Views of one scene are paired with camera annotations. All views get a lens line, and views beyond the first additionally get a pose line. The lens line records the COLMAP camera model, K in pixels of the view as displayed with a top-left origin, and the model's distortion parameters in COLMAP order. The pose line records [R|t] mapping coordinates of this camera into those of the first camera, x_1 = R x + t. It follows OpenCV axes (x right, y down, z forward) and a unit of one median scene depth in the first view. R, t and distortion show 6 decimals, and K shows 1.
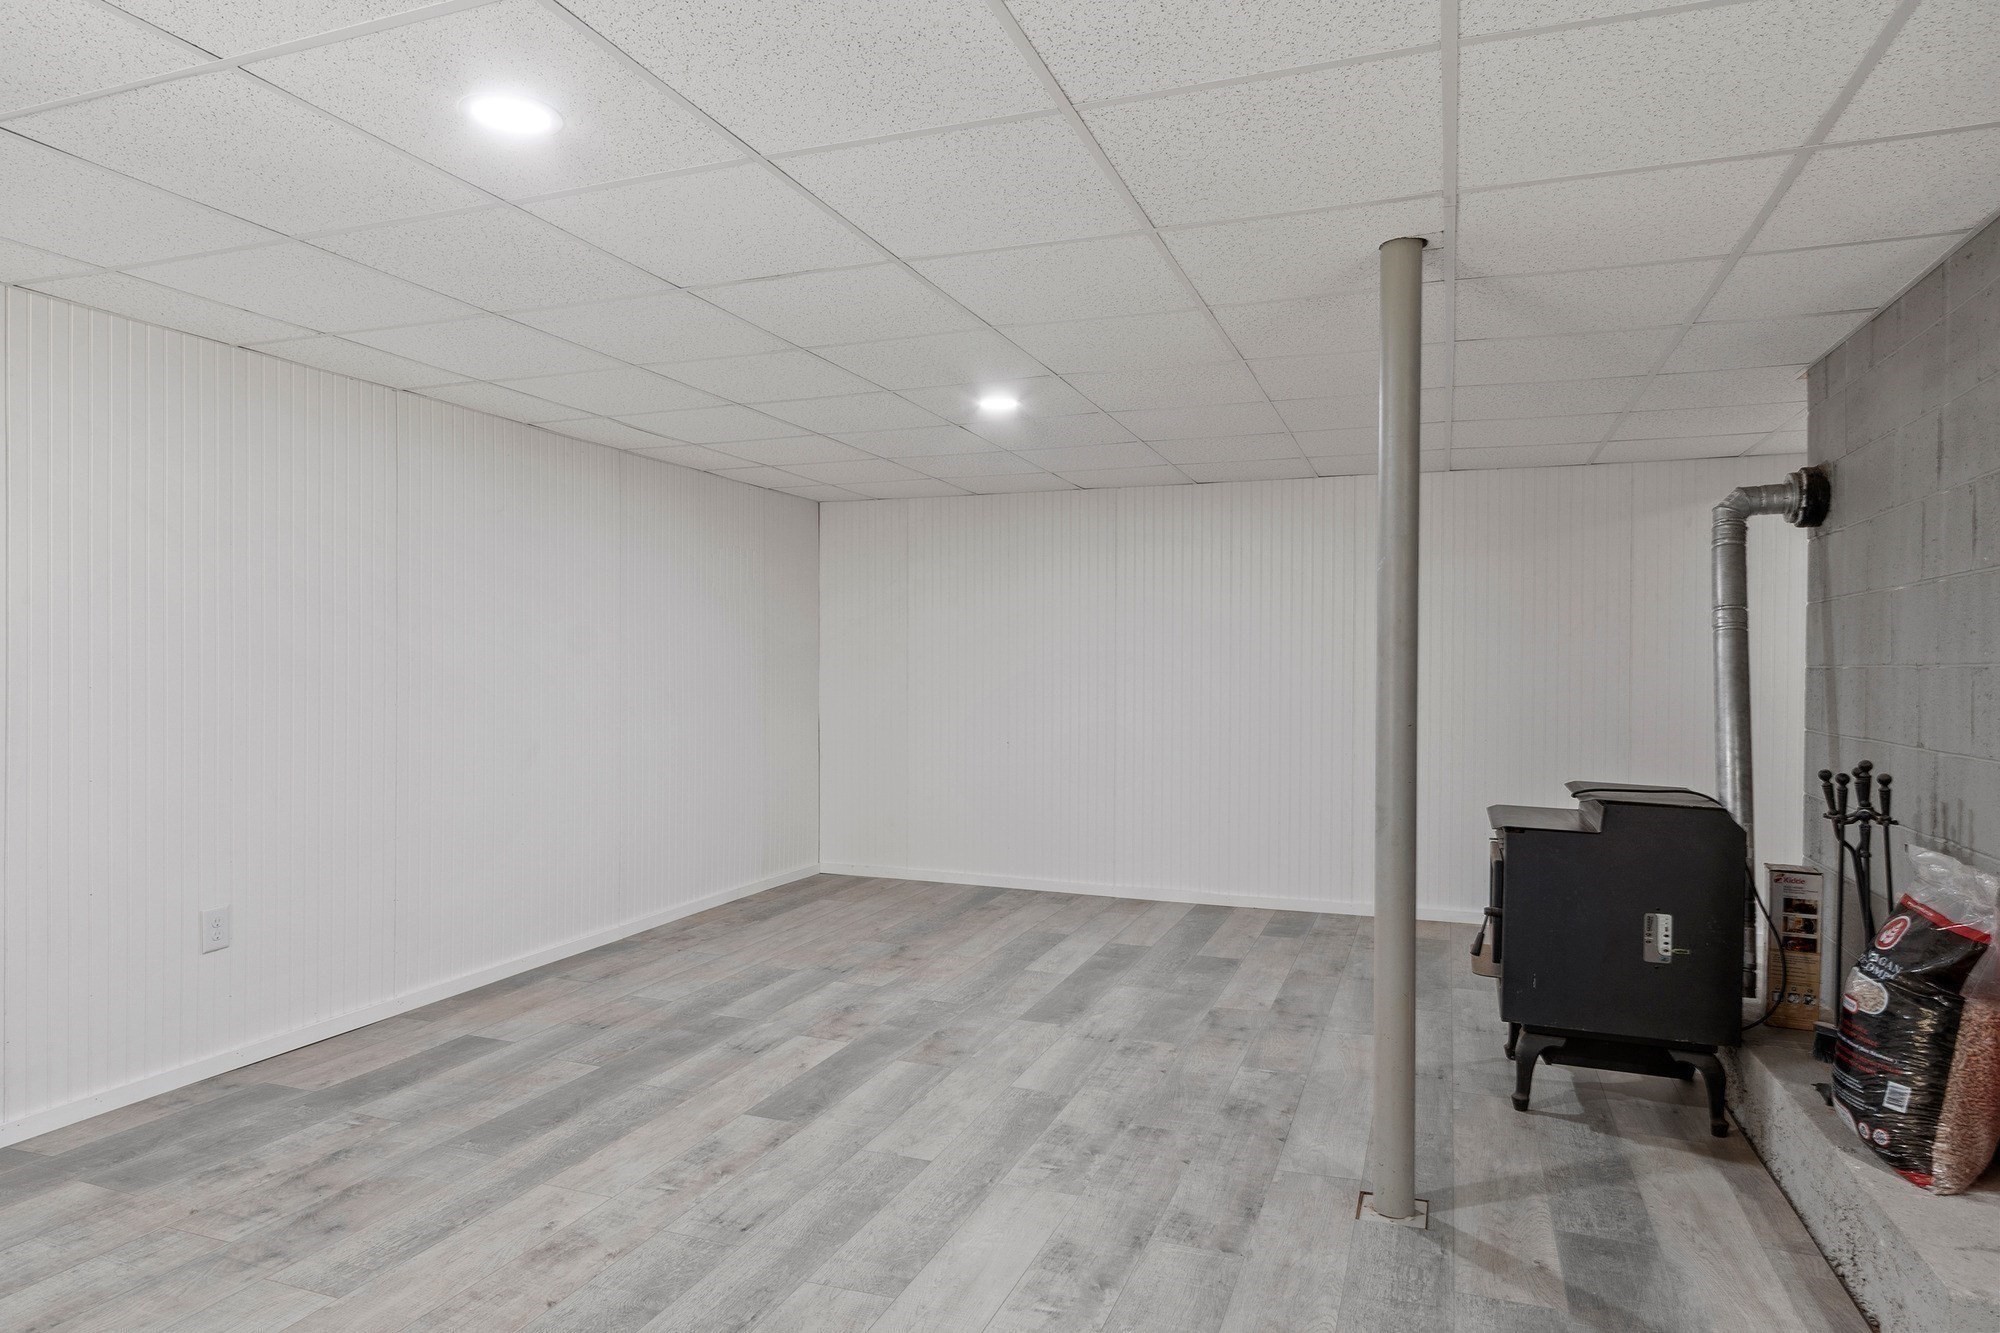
lens RADIAL K [[1221.4, 0, 1000.0], [0, 1221.4, 666.5], [0, 0, 1]] dist [0.001916, 0.000524]
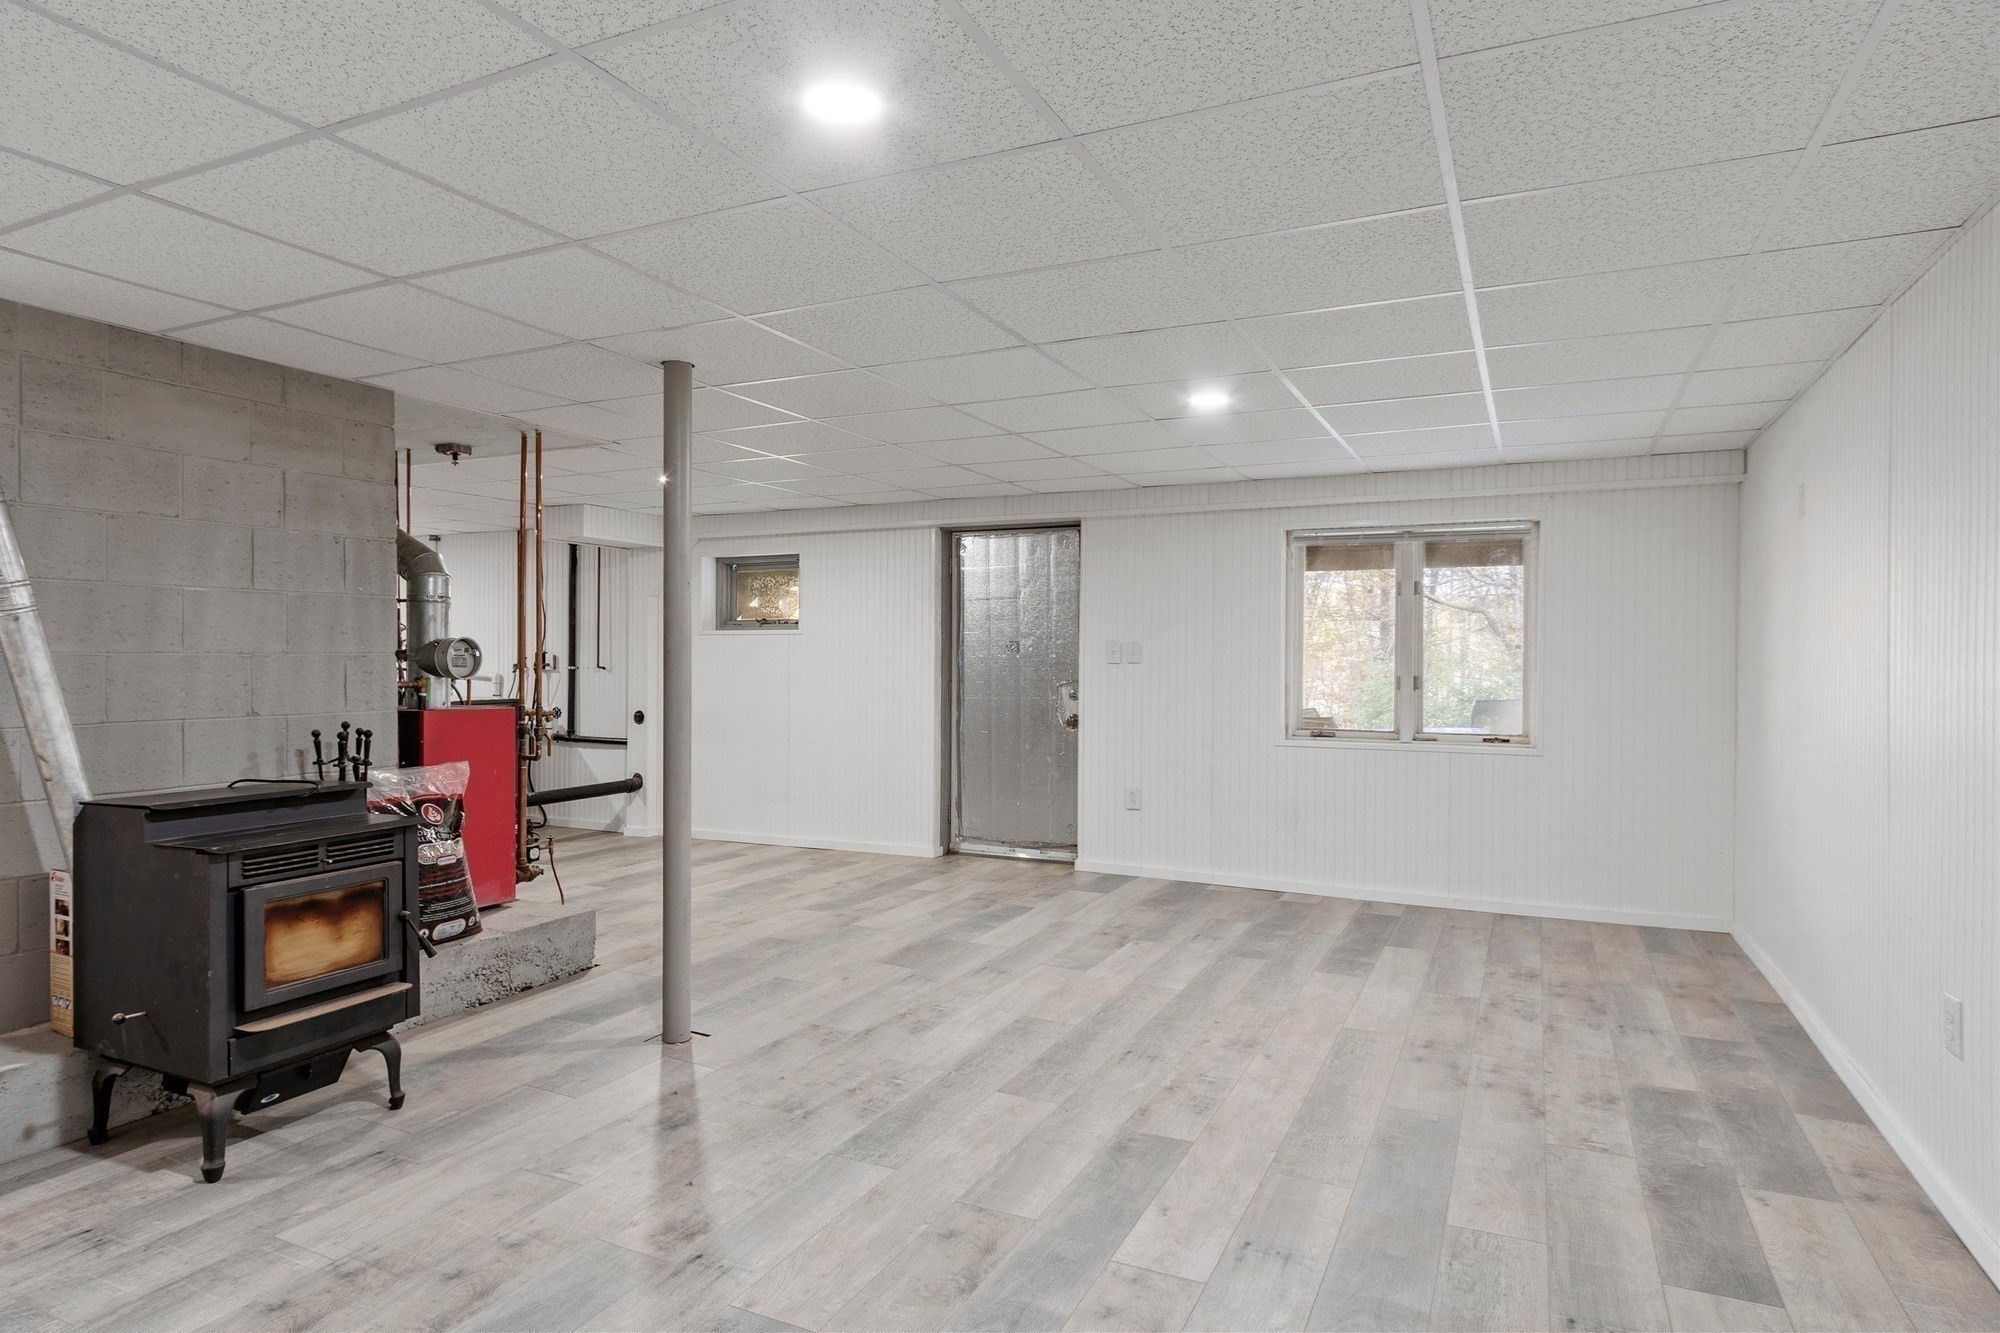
lens RADIAL K [[1106.3, 0, 1000.0], [0, 1106.3, 666.5], [0, 0, 1]] dist [-0.002606, 0.001289]
pose [[-0.996584, -0.008835, 0.082114, -0.136380], [-0.008008, 0.999914, 0.010392, -0.005645], [-0.082199, 0.009699, -0.996569, 1.965200]]
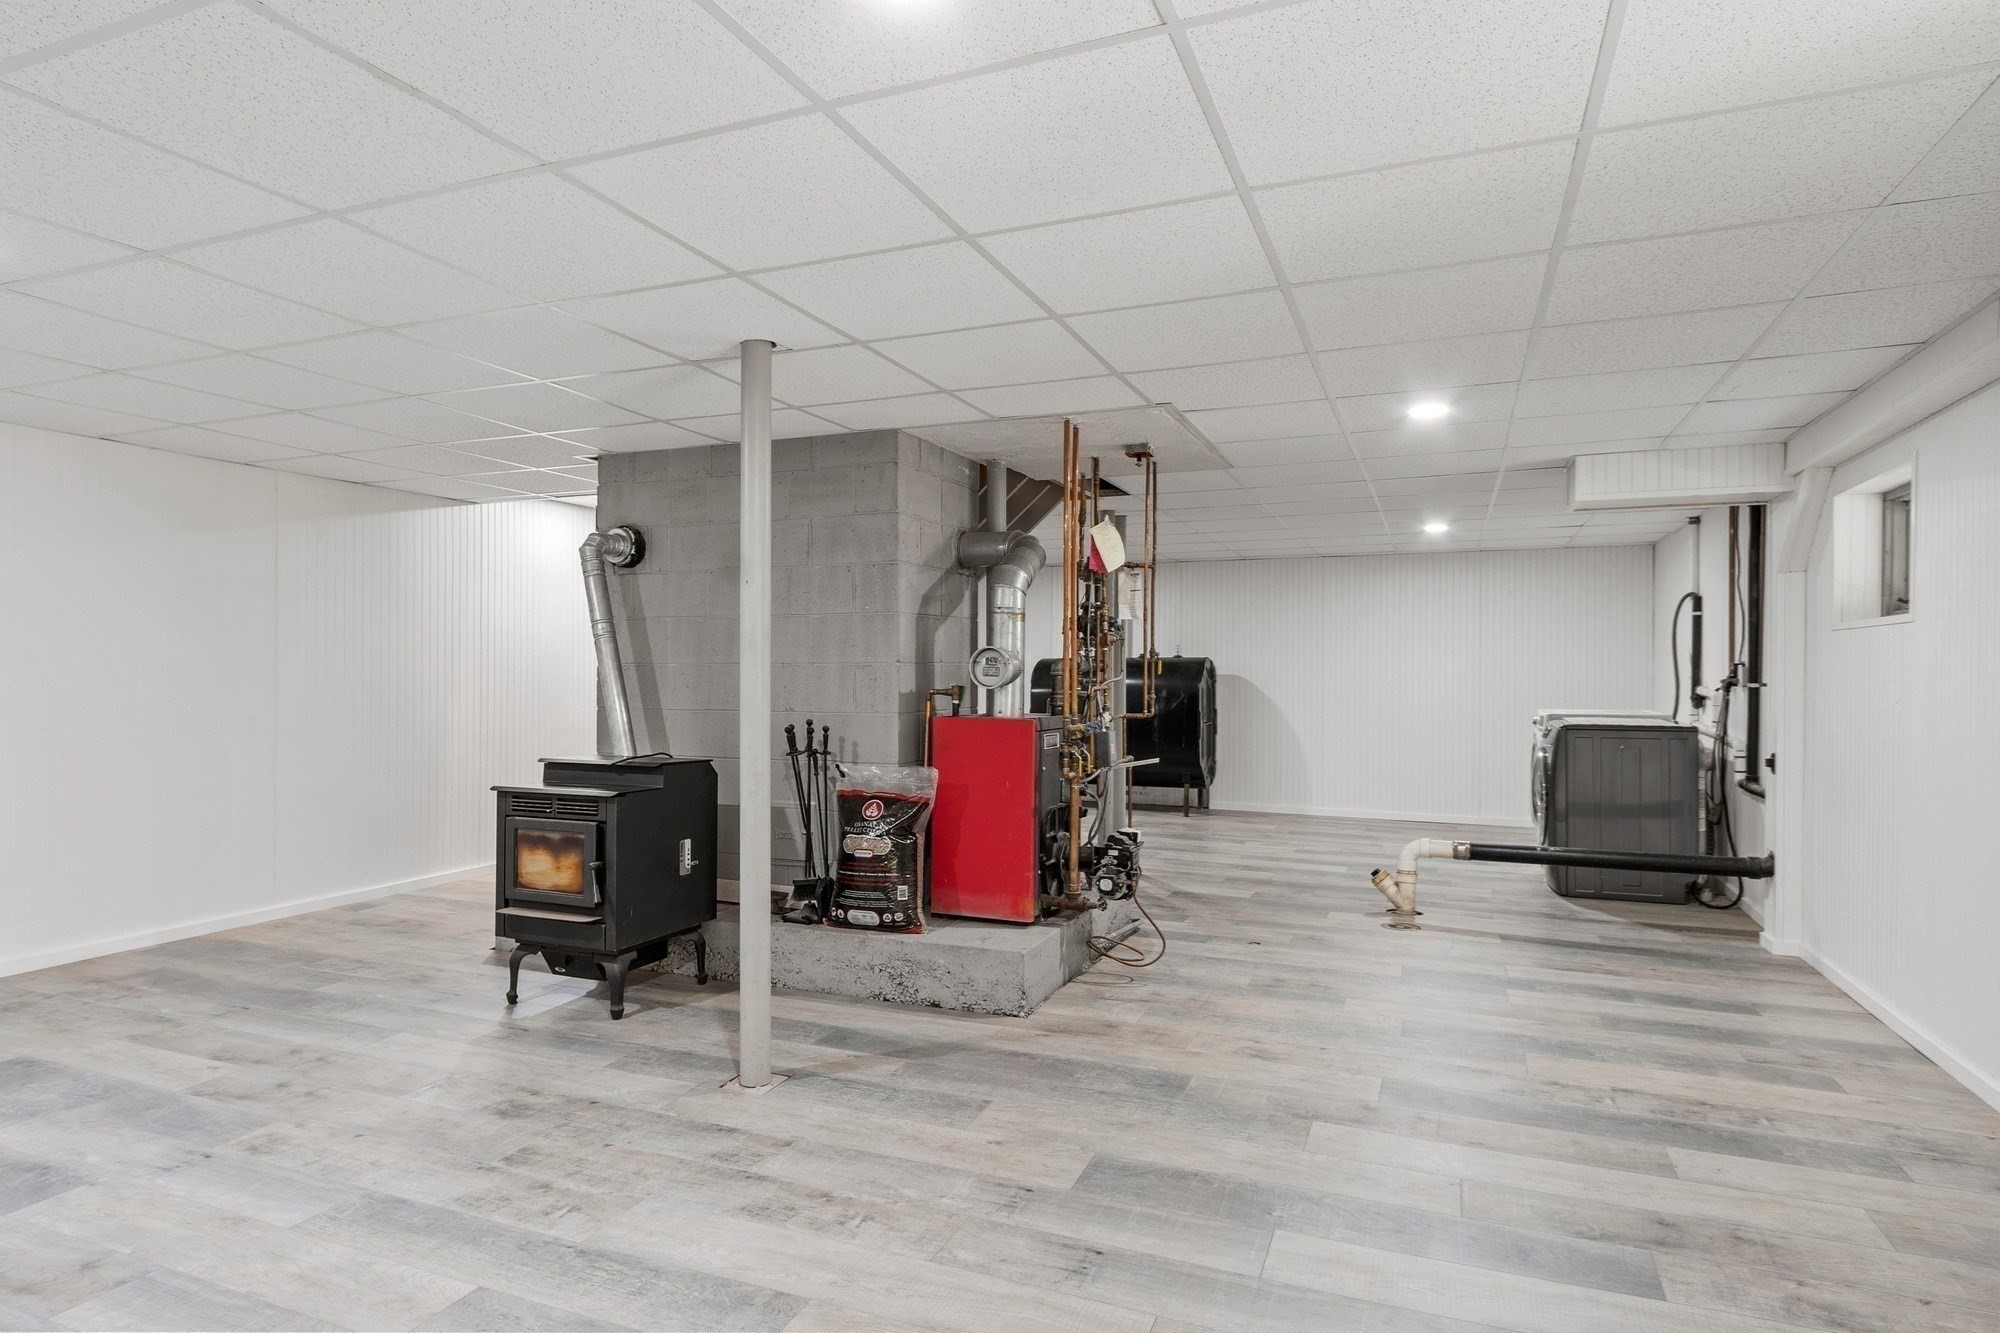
lens RADIAL K [[1106.3, 0, 1000.0], [0, 1106.3, 666.5], [0, 0, 1]] dist [-0.002606, 0.001289]
pose [[0.018729, -0.003057, 0.999820, -0.743232], [-0.002112, 0.999993, 0.003097, -0.002383], [-0.999822, -0.002170, 0.018722, 0.626654]]
